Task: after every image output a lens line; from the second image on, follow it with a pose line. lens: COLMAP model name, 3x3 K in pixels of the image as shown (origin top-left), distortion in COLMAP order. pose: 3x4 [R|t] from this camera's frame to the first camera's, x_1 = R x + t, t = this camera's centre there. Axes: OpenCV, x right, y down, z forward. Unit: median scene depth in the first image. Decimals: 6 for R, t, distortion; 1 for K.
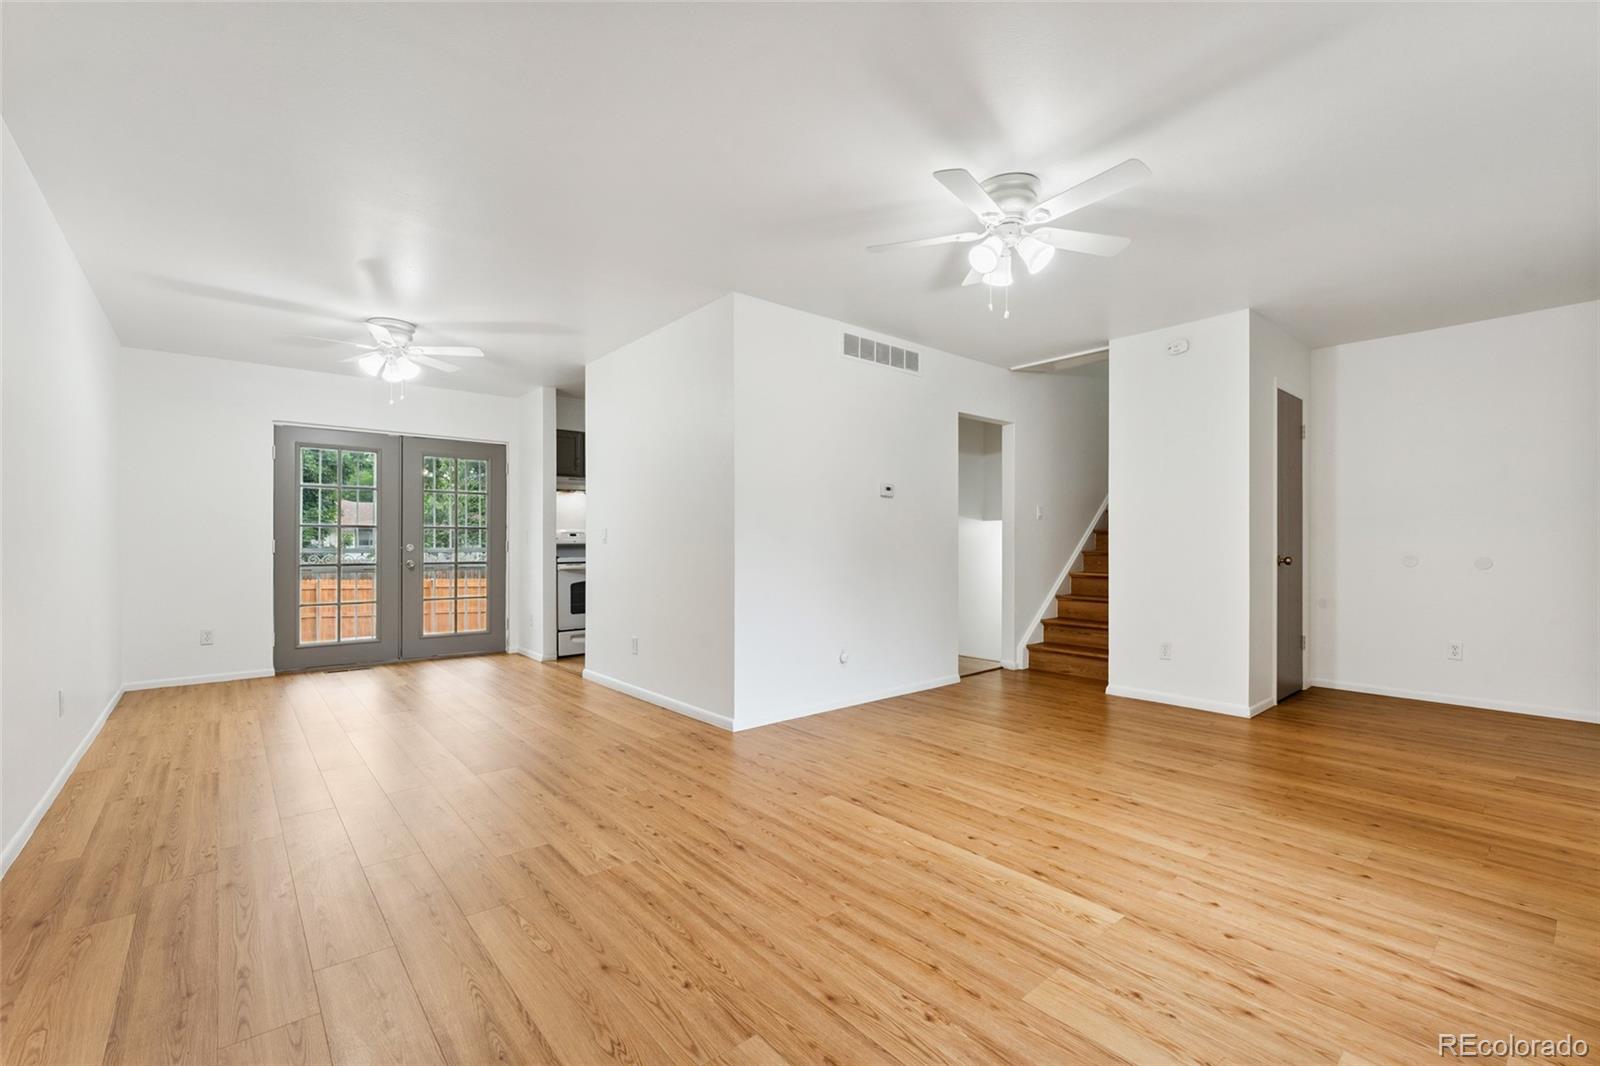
lens RADIAL K [[703.5, 0, 809.3], [0, 703.5, 536.2], [0, 0, 1]] dist [0.002486, 0.000018]
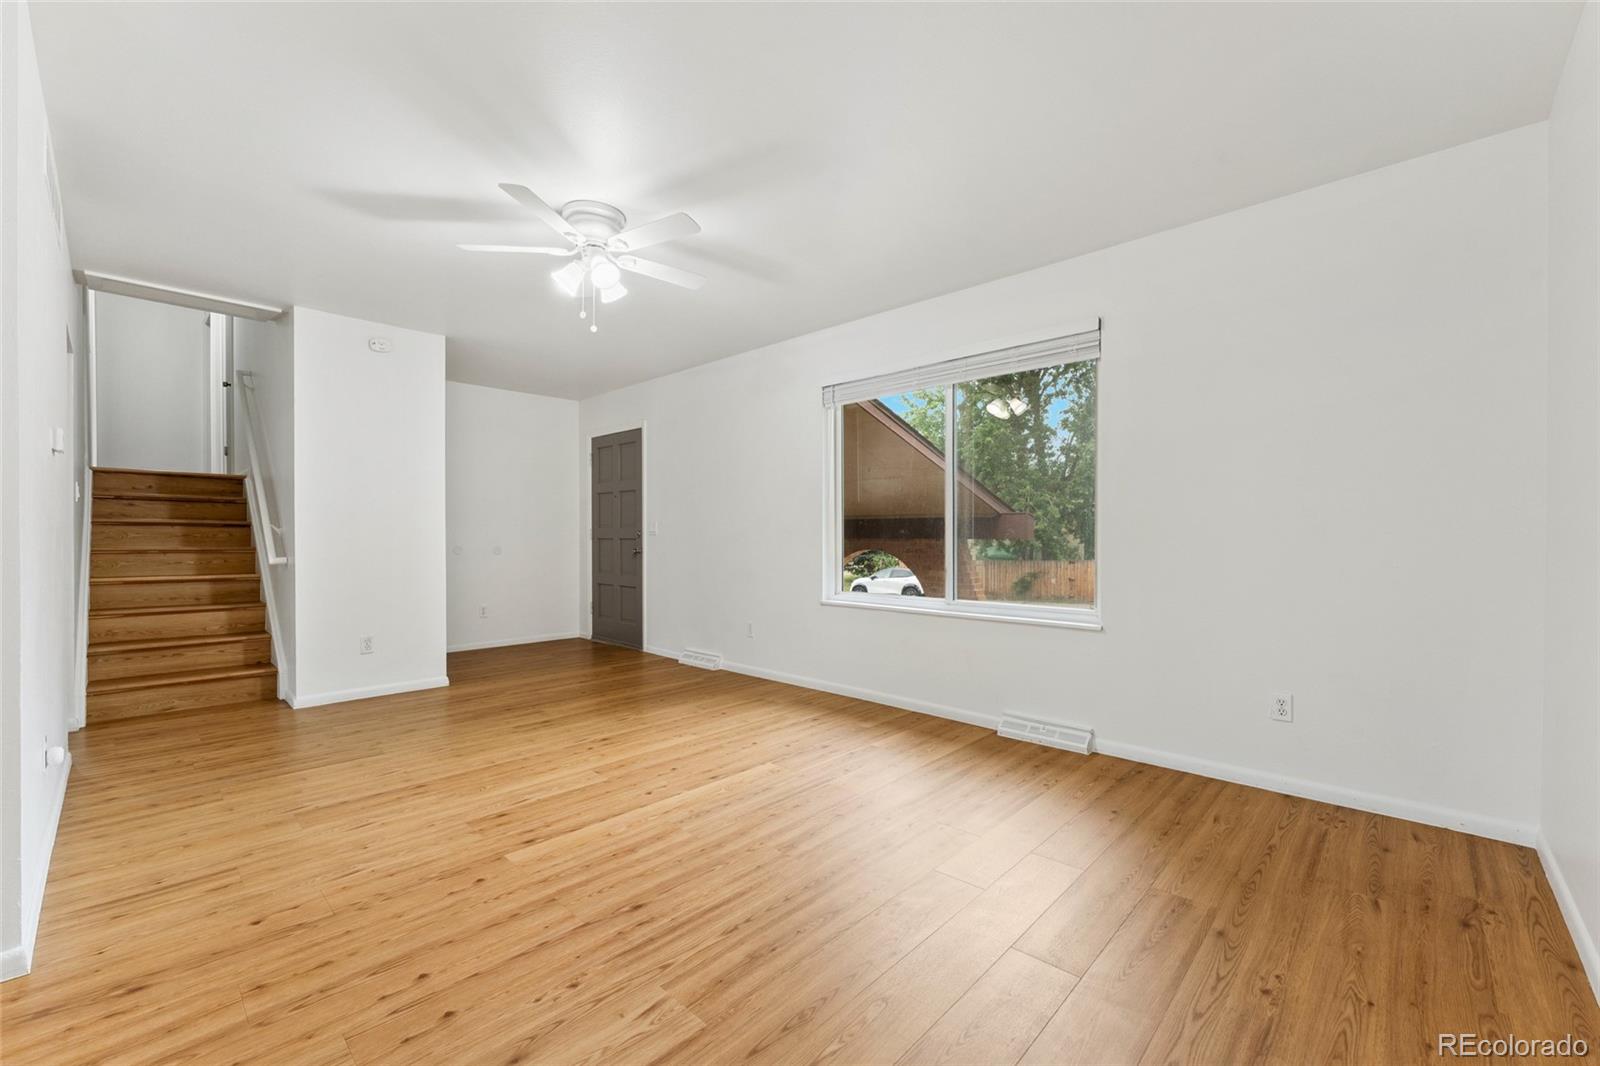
lens RADIAL K [[645.7, 0, 815.9], [0, 645.7, 503.2], [0, 0, 1]] dist [0.000611, -0.000350]
pose [[-0.126466, 0.053037, 0.990552, -0.784059], [-0.008809, 0.998470, -0.054585, 0.013738], [-0.991932, -0.015629, -0.125805, 0.792431]]
